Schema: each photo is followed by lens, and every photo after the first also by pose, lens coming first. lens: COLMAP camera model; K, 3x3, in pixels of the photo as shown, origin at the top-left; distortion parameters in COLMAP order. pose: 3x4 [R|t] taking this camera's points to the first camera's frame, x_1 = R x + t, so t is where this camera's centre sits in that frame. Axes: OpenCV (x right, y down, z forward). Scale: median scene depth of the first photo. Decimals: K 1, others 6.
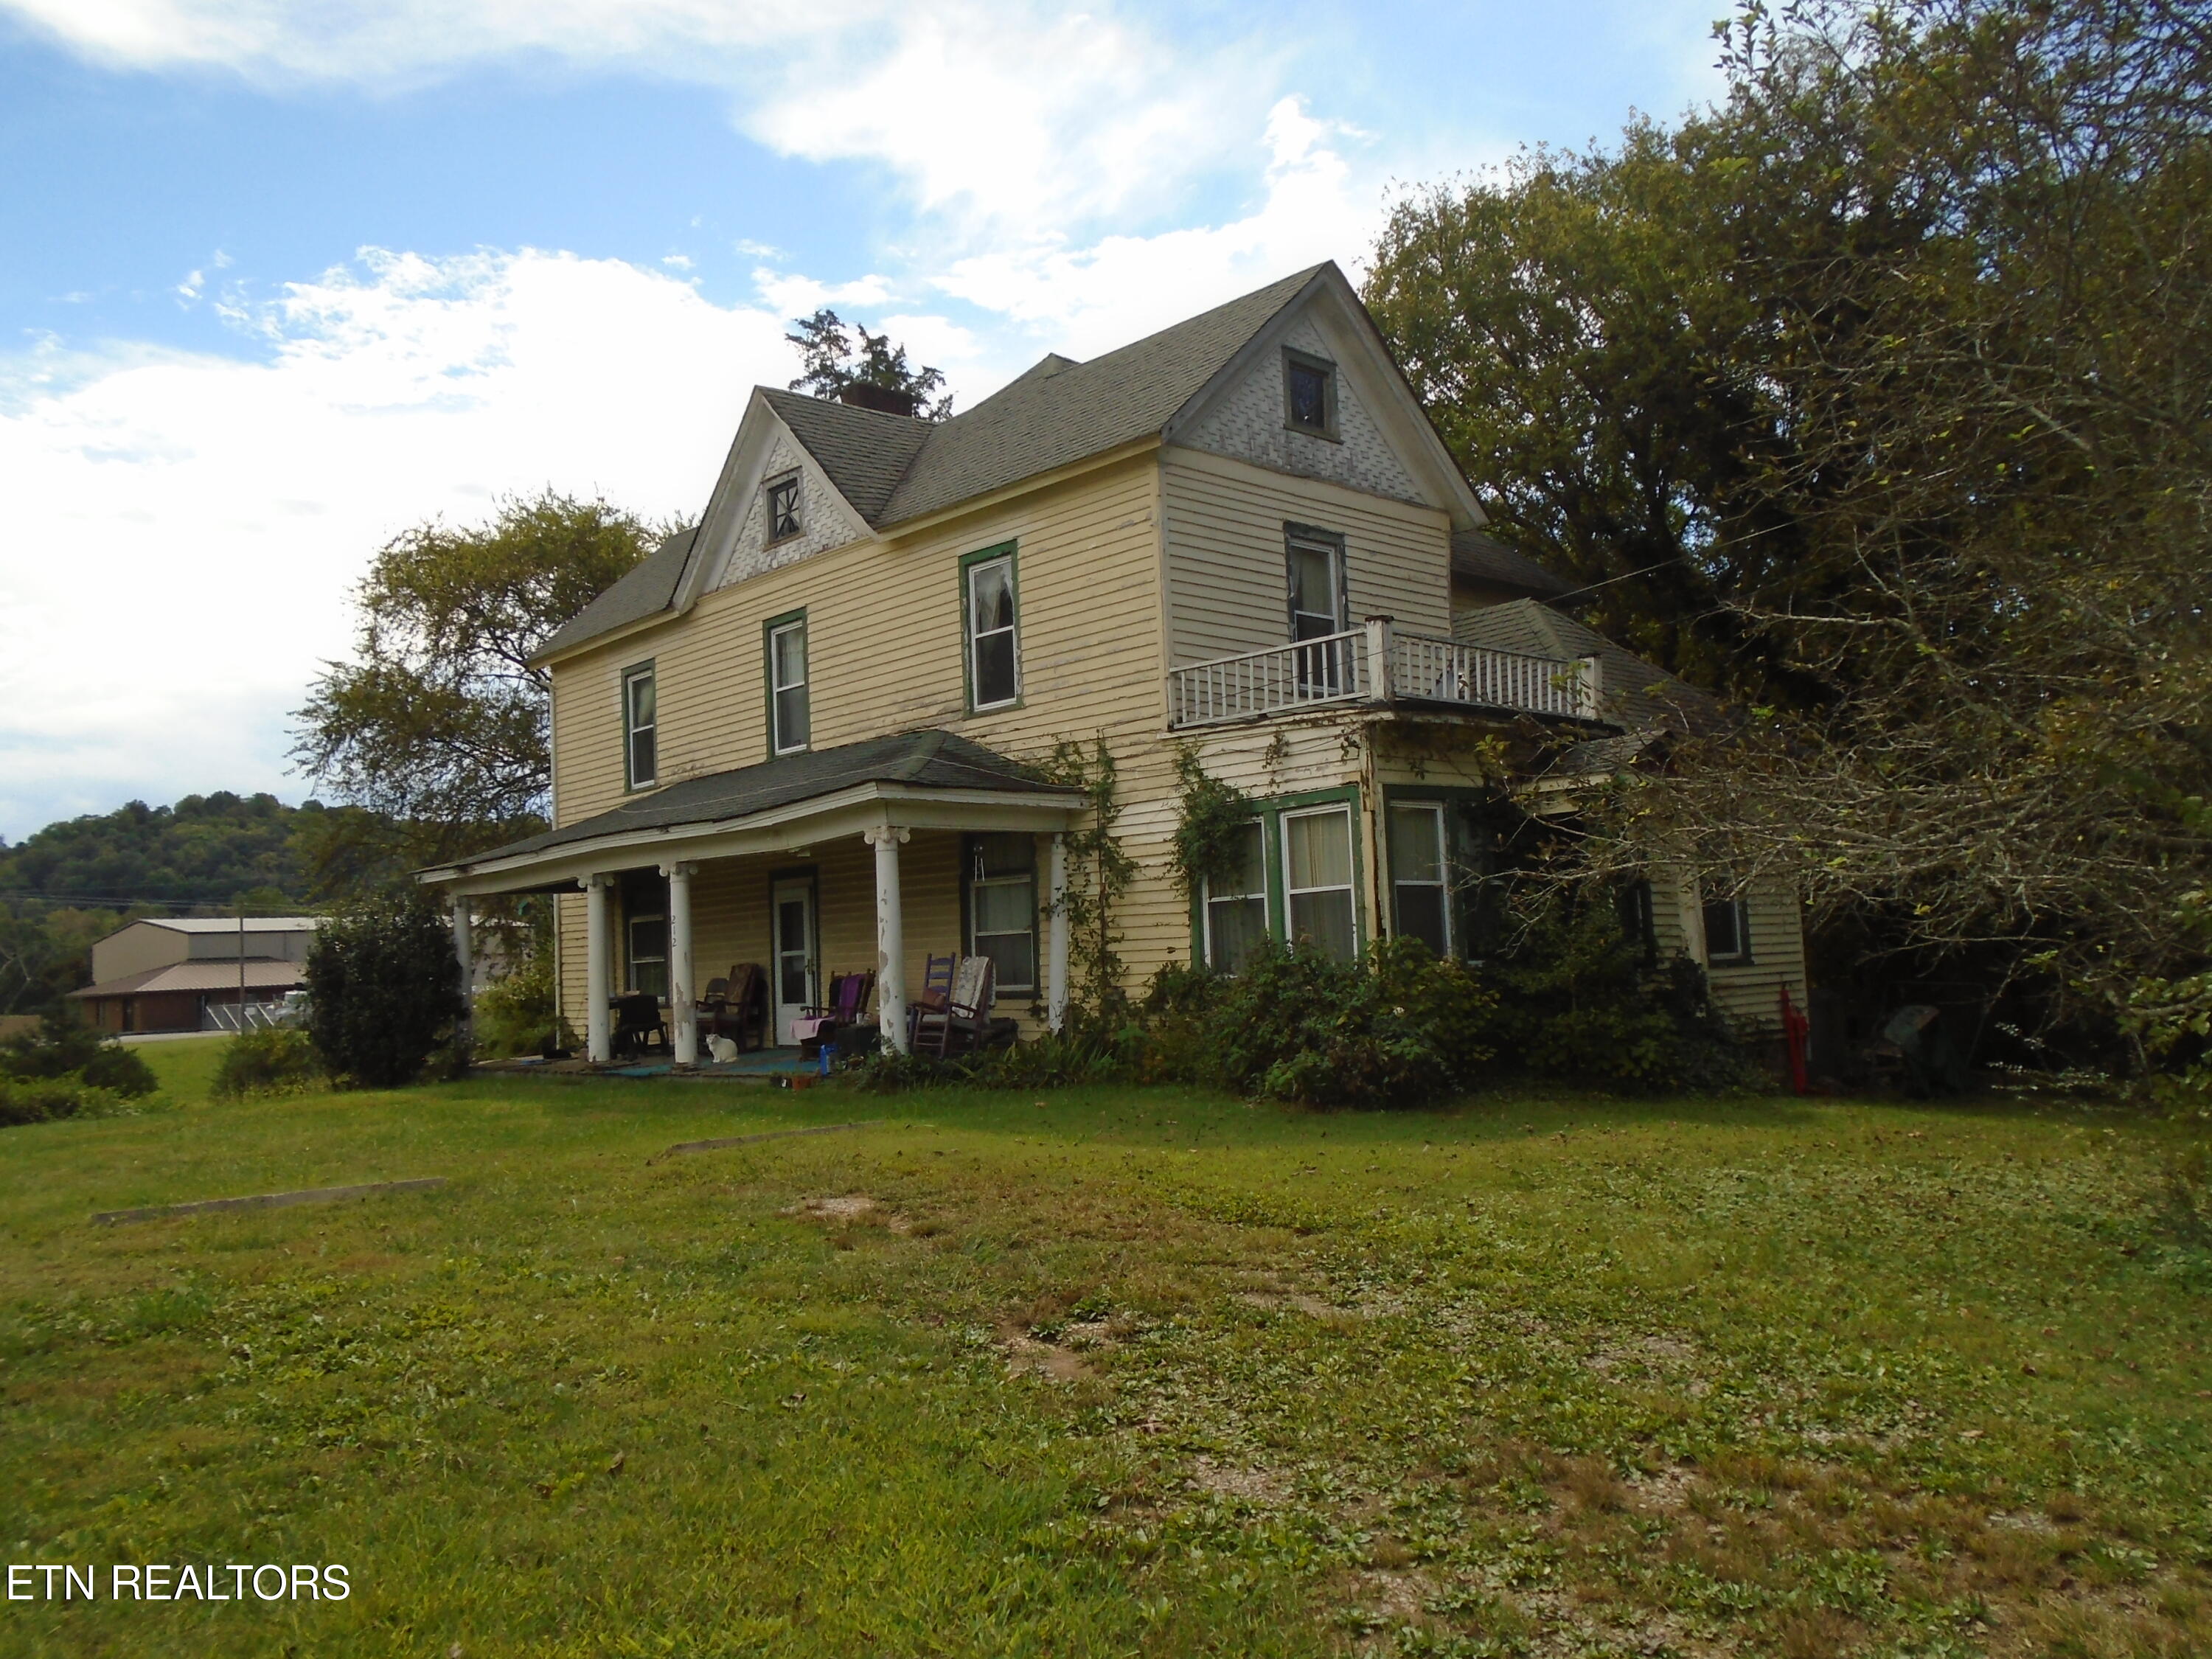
lens RADIAL K [[1691.8, 0, 1106.0], [0, 1691.8, 829.5], [0, 0, 1]] dist [0.002970, -0.002611]
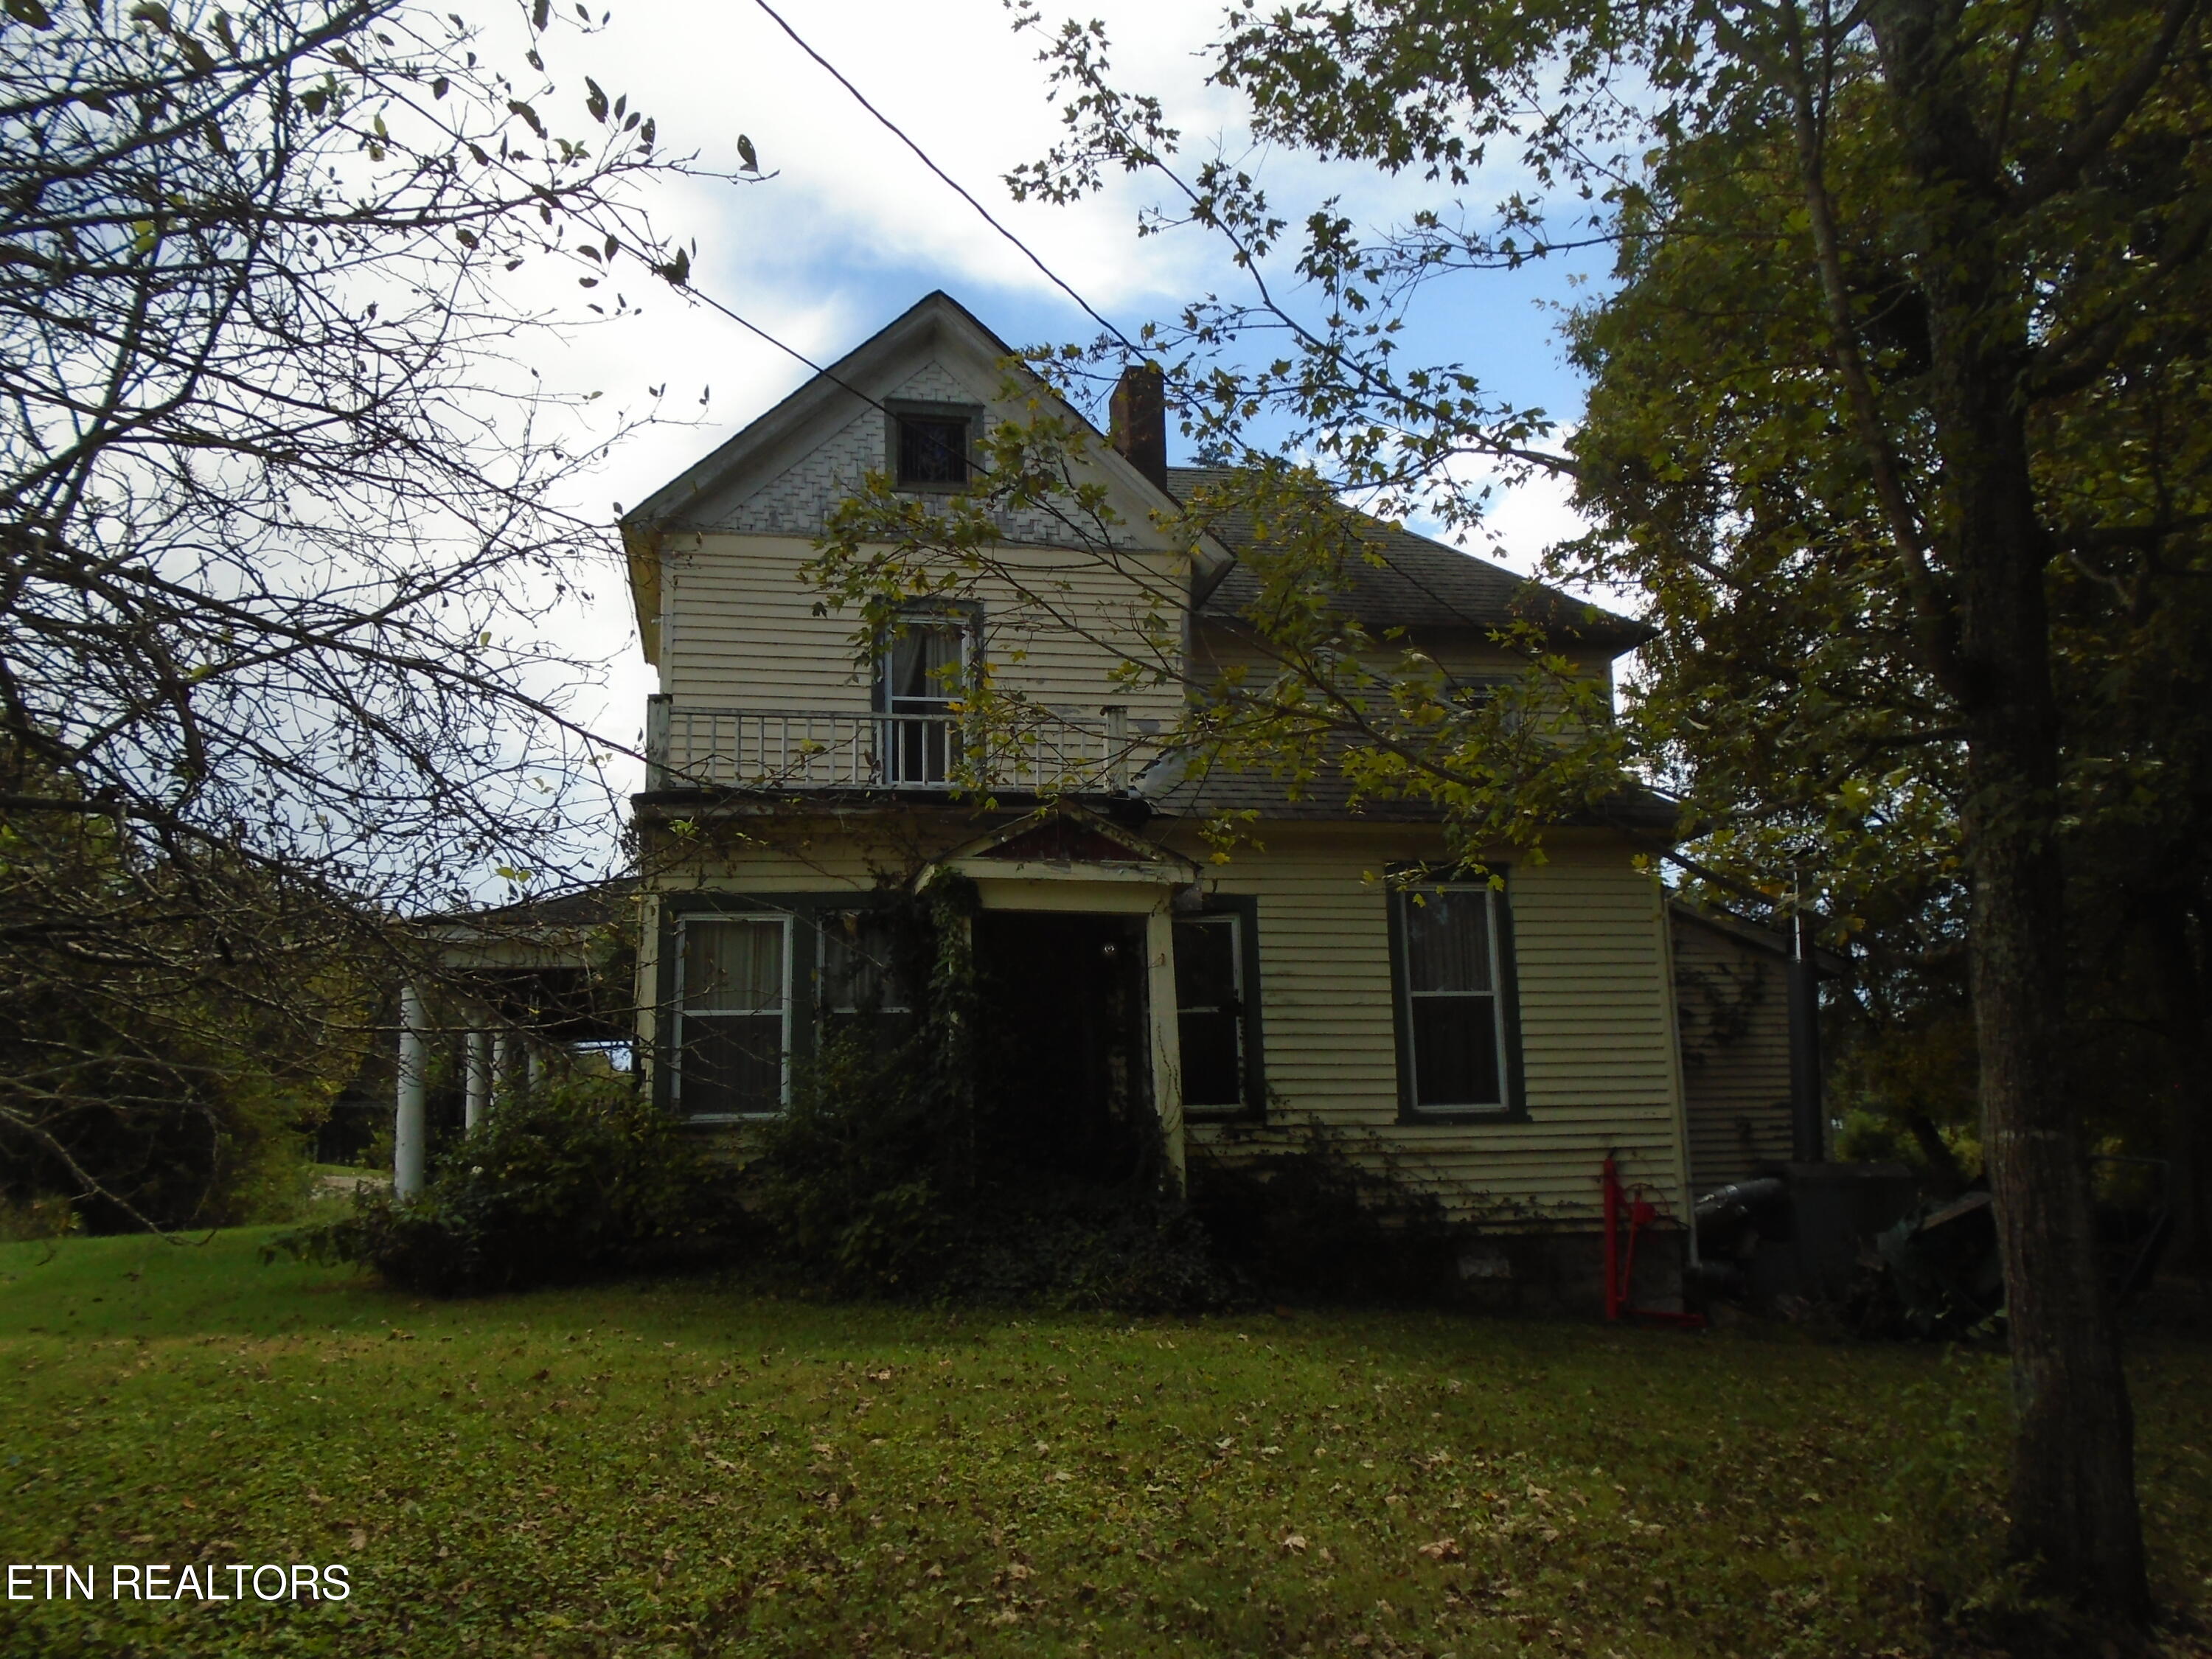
lens RADIAL K [[1691.8, 0, 1106.0], [0, 1691.8, 829.5], [0, 0, 1]] dist [0.002970, -0.002611]
pose [[0.865382, -0.072272, -0.495874, 0.556824], [0.028943, 0.995102, -0.094522, 0.019514], [0.500276, 0.067445, 0.863235, 0.284021]]
